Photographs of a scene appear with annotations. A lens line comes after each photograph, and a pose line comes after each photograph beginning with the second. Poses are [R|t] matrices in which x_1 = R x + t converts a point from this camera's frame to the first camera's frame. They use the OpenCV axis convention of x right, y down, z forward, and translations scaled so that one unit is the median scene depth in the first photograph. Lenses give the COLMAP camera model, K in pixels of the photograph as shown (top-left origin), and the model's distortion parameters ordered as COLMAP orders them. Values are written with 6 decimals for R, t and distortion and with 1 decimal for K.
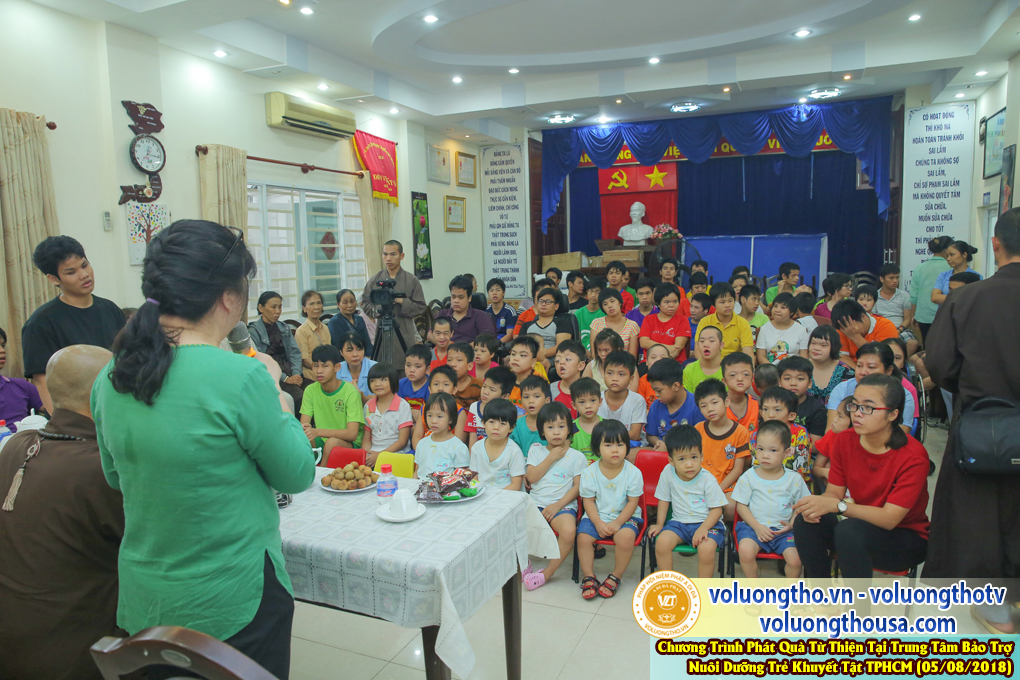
lens RADIAL K [[680.9, 0, 510.0], [0, 680.9, 340.0], [0, 0, 1]] dist [-0.106972, 0.083122]
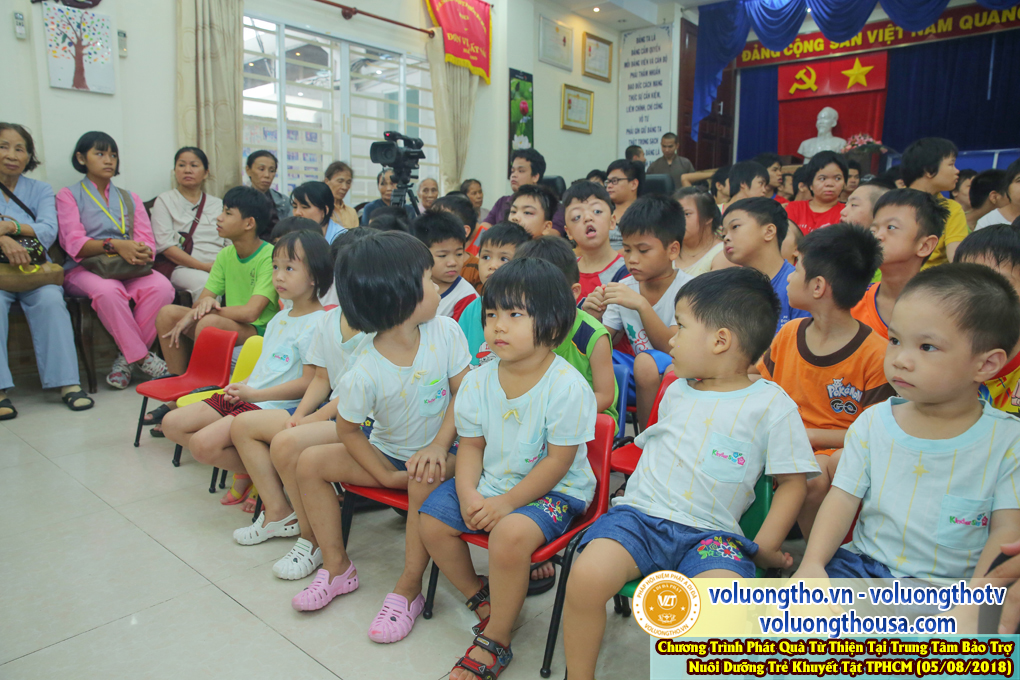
lens RADIAL K [[680.9, 0, 510.0], [0, 680.9, 340.0], [0, 0, 1]] dist [-0.106972, 0.083122]
pose [[0.956859, 0.082513, -0.278591, 0.097766], [-0.070238, 0.996080, 0.053780, 0.055645], [0.281937, -0.031892, 0.958903, 0.222774]]
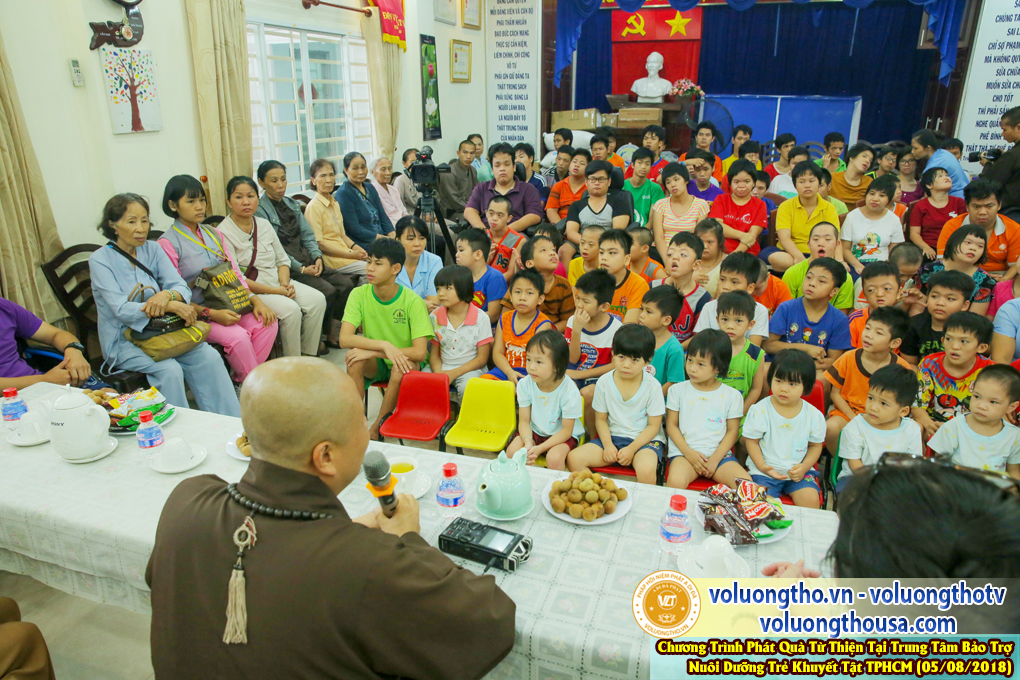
lens RADIAL K [[684.8, 0, 505.6], [0, 684.8, 328.0], [0, 0, 1]] dist [-0.100197, 0.079809]
pose [[0.997073, 0.001168, 0.076443, -0.099186], [-0.016650, 0.979201, 0.202209, -0.031044], [-0.074616, -0.202890, 0.976355, 0.094955]]
